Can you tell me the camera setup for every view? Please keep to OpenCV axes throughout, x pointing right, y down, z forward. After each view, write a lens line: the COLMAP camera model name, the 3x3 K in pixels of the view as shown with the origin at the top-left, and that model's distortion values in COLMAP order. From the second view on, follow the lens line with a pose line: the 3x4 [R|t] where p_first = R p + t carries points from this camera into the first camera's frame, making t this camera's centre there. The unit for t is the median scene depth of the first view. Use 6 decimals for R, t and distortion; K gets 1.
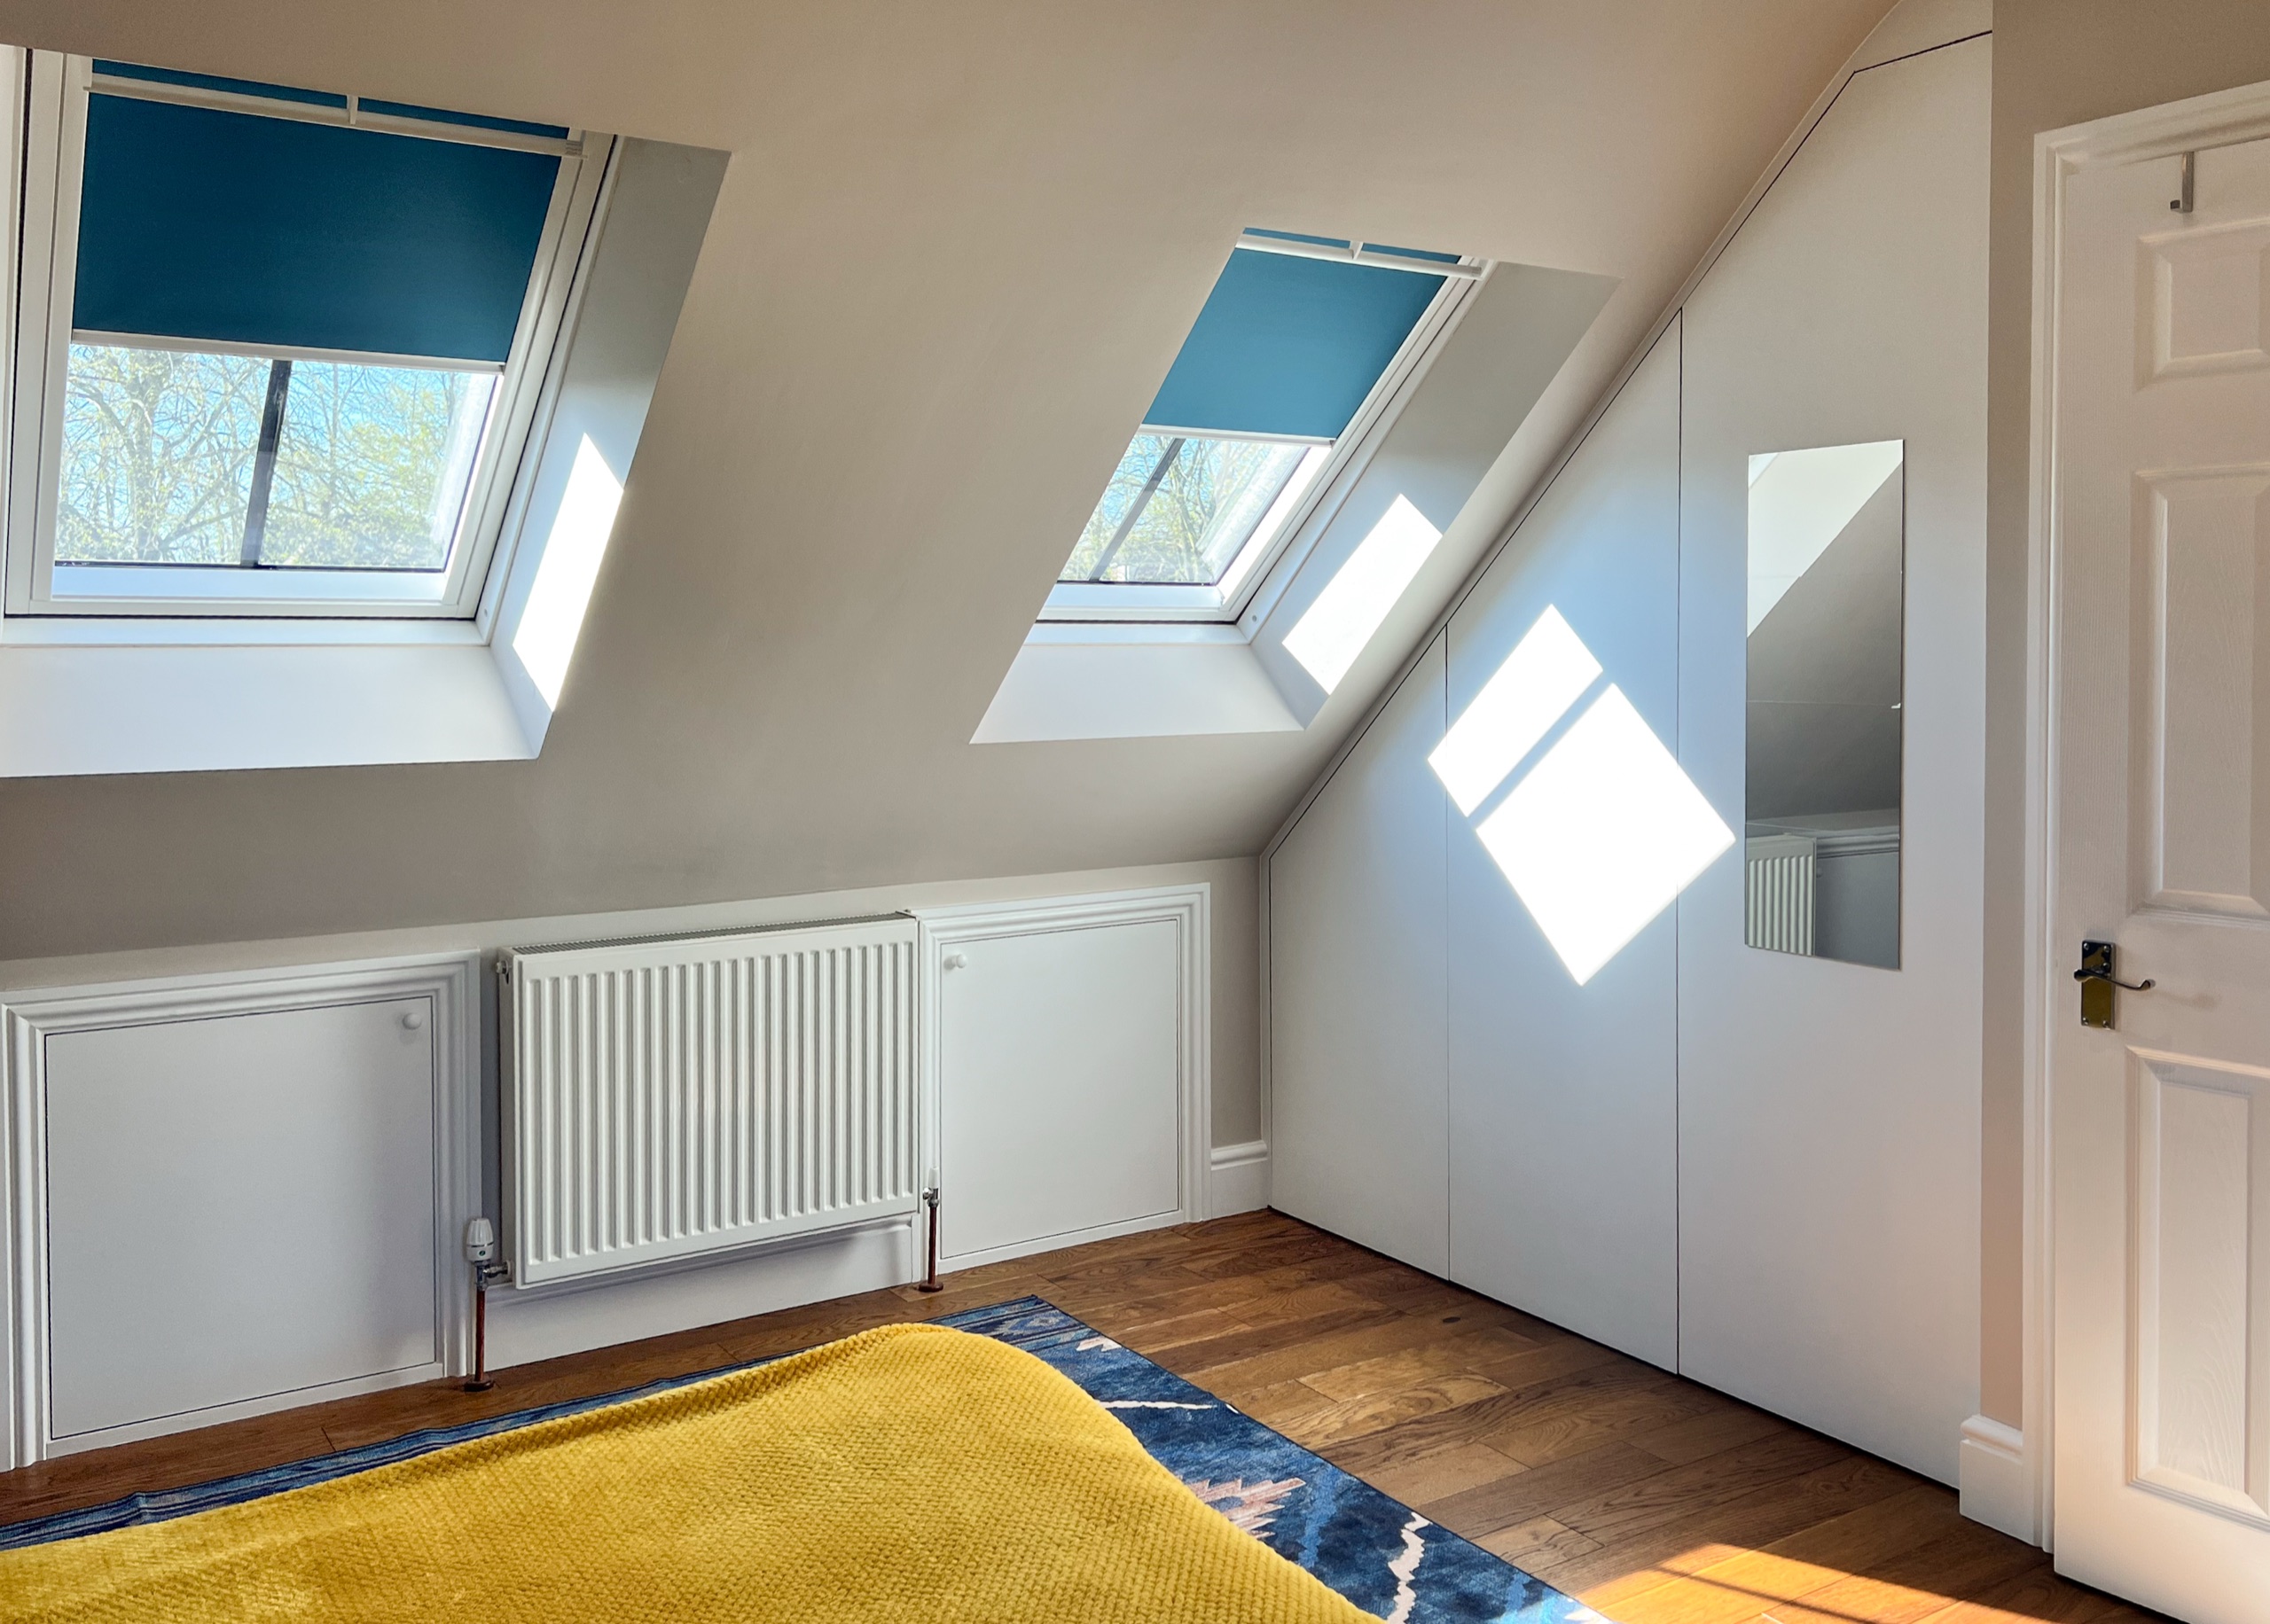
lens RADIAL K [[1938.3, 0, 1137.0], [0, 1938.3, 681.3], [0, 0, 1]] dist [0.050640, -0.041059]
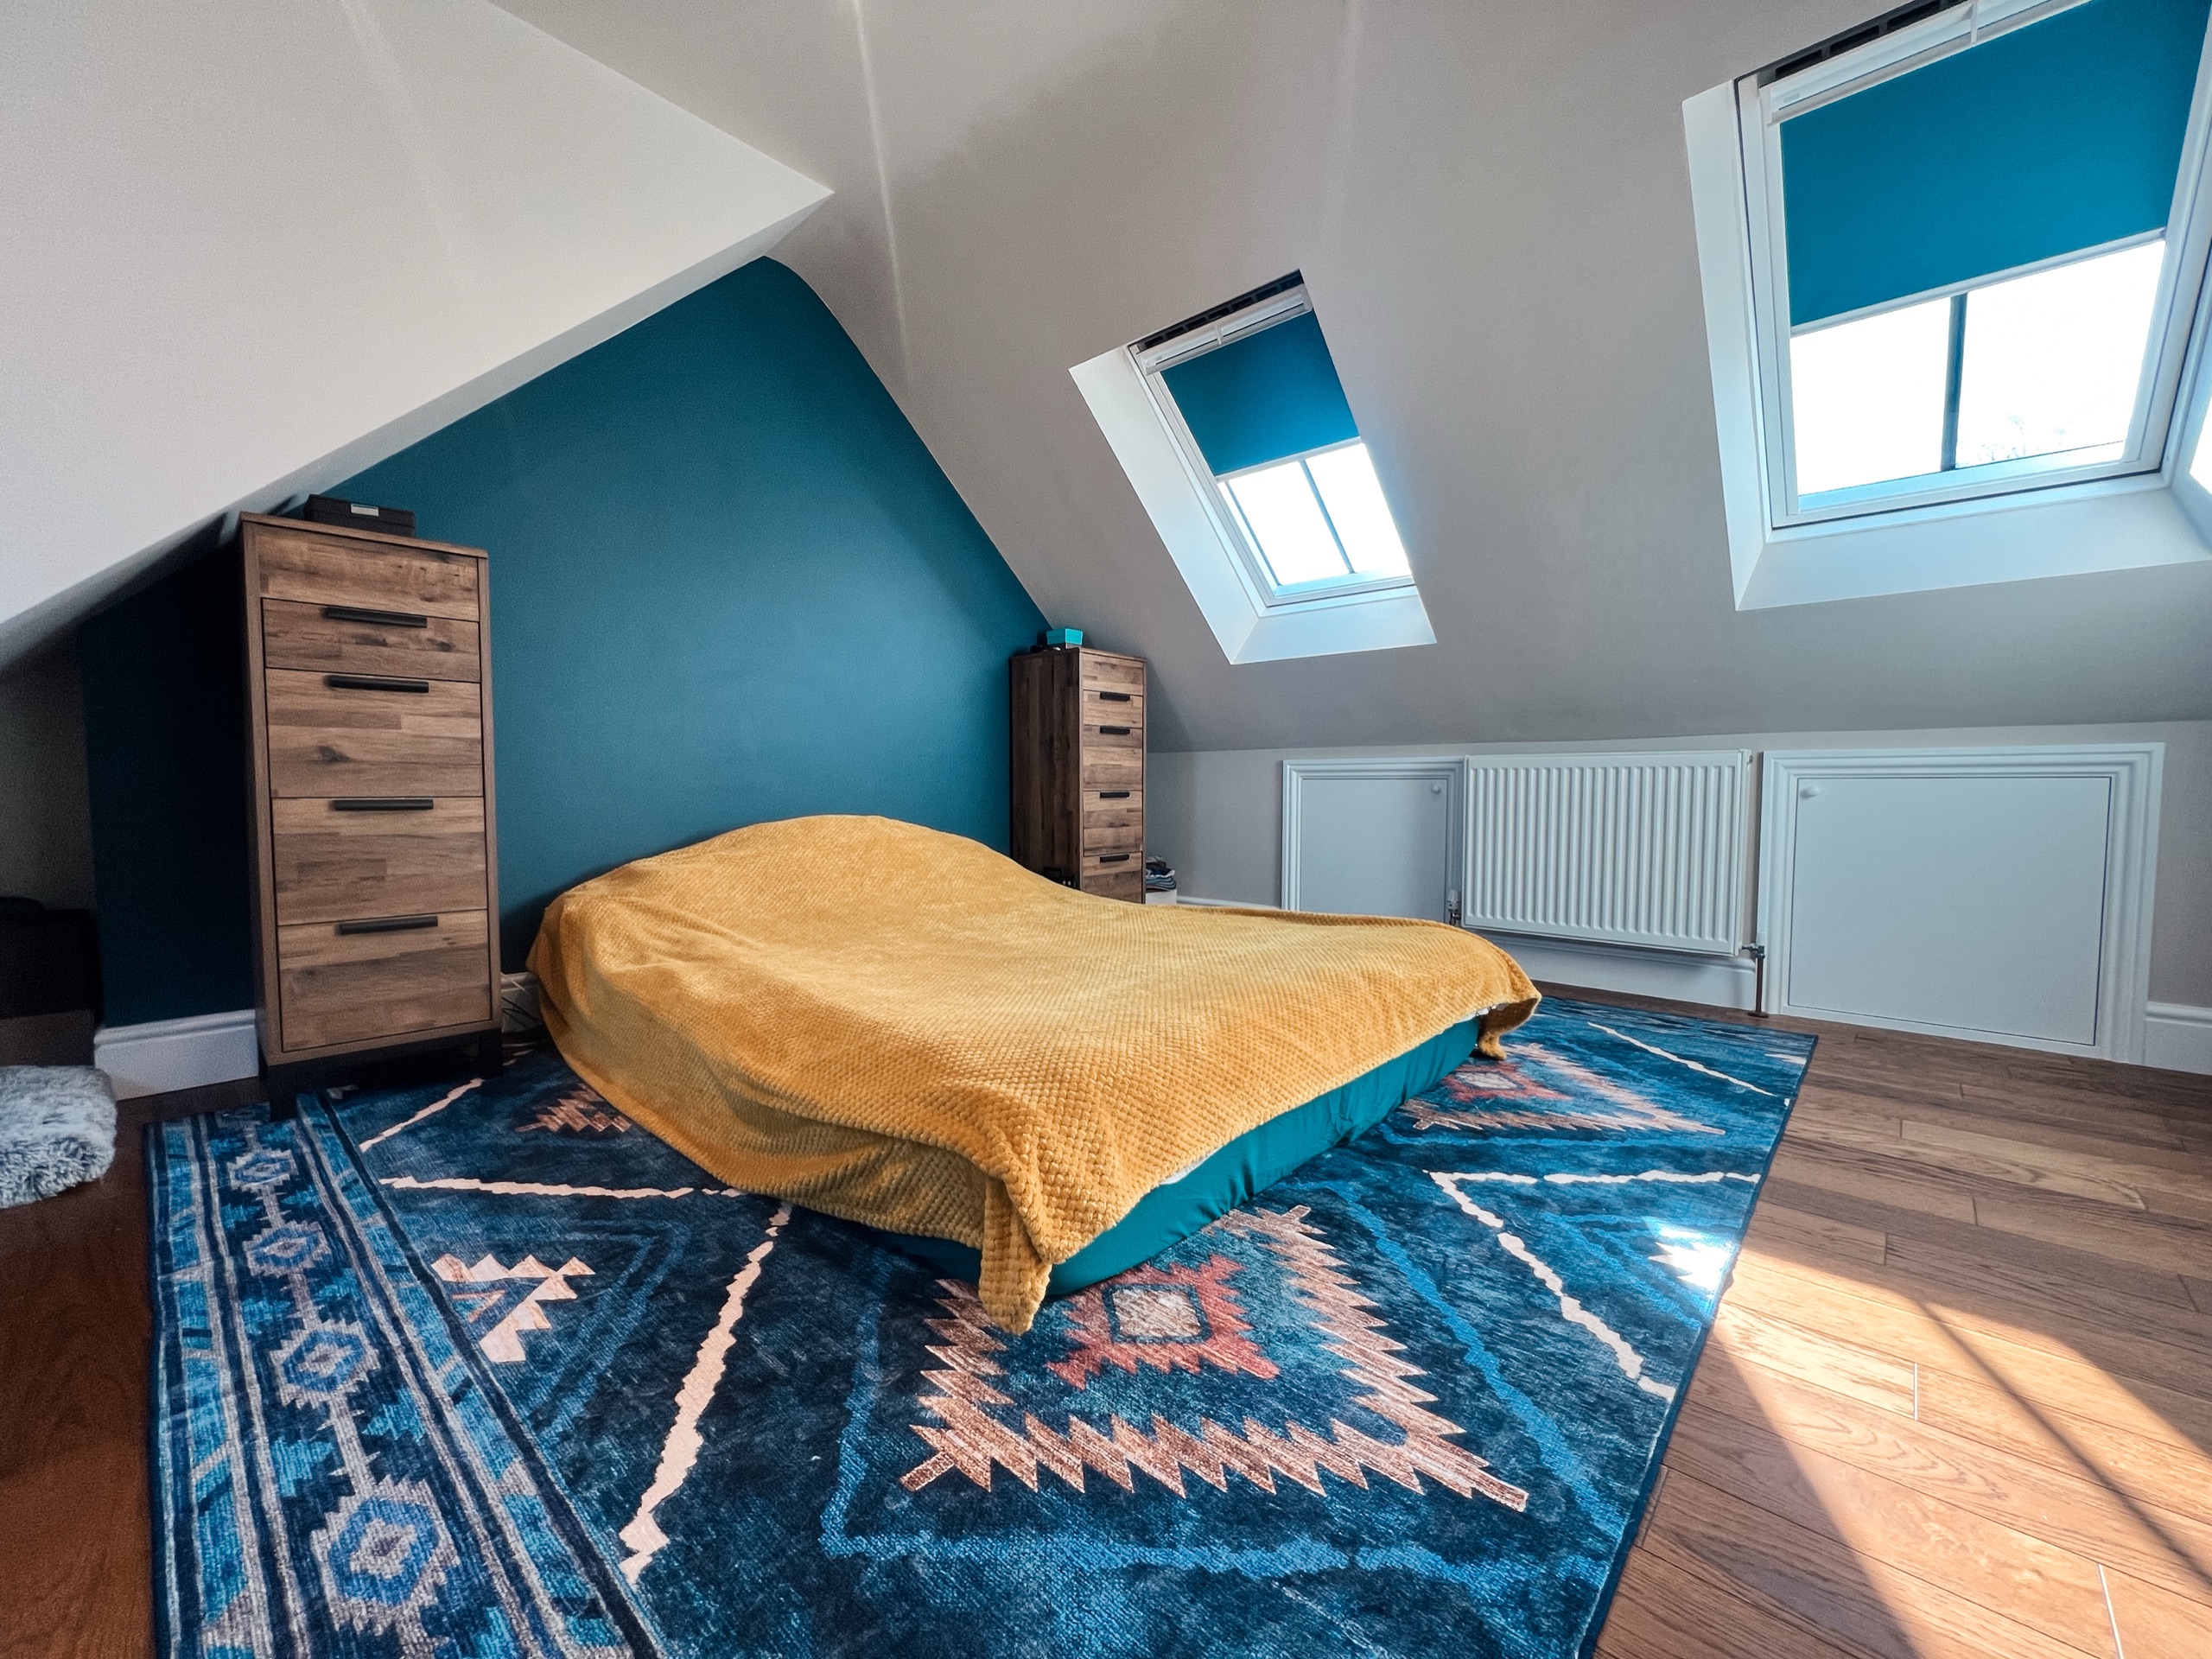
lens RADIAL K [[889.2, 0, 1095.4], [0, 889.2, 828.2], [0, 0, 1]] dist [-0.001271, 0.000423]
pose [[0.245884, 0.055933, -0.967684, 0.456252], [-0.024111, 0.998378, 0.051581, 0.177060], [0.968999, 0.010649, 0.246834, 0.425244]]
